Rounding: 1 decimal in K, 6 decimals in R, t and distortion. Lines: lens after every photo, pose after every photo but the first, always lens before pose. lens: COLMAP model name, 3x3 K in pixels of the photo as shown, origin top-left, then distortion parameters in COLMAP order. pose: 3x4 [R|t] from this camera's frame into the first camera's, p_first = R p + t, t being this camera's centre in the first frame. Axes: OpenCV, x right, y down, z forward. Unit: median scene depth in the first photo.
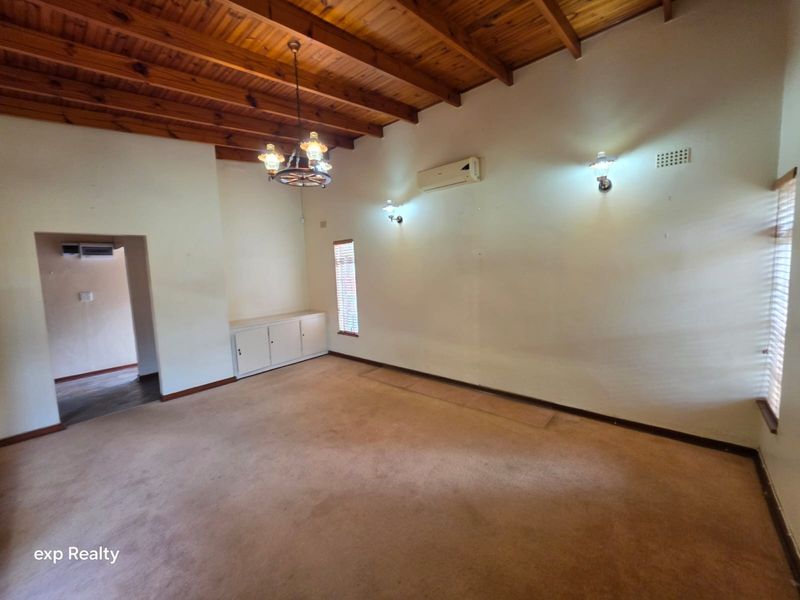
lens RADIAL K [[327.5, 0, 402.1], [0, 327.5, 297.7], [0, 0, 1]] dist [-0.000846, 0.000131]
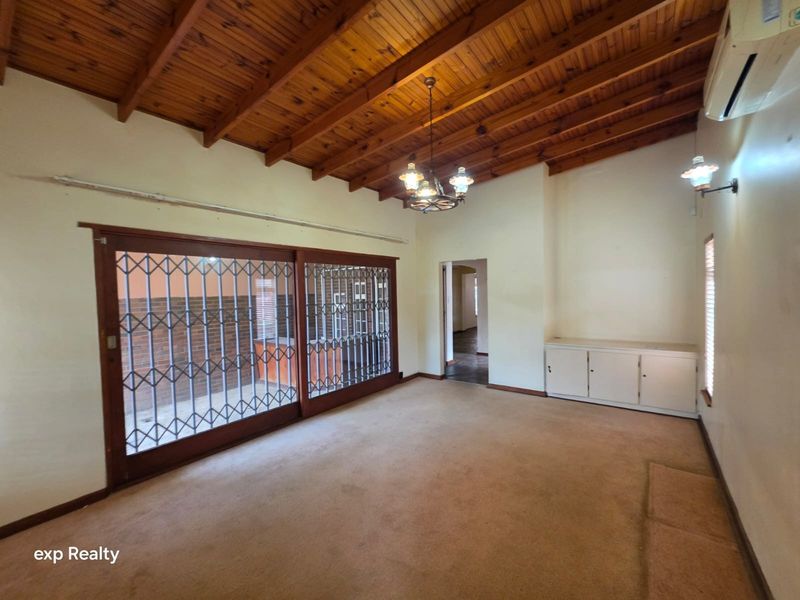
lens RADIAL K [[327.5, 0, 401.2], [0, 327.5, 303.2], [0, 0, 1]] dist [-0.000846, 0.000131]
pose [[0.071041, 0.081113, -0.994170, 0.471946], [-0.071333, 0.994549, 0.076047, -0.079241], [0.994920, 0.065514, 0.076440, 0.528420]]
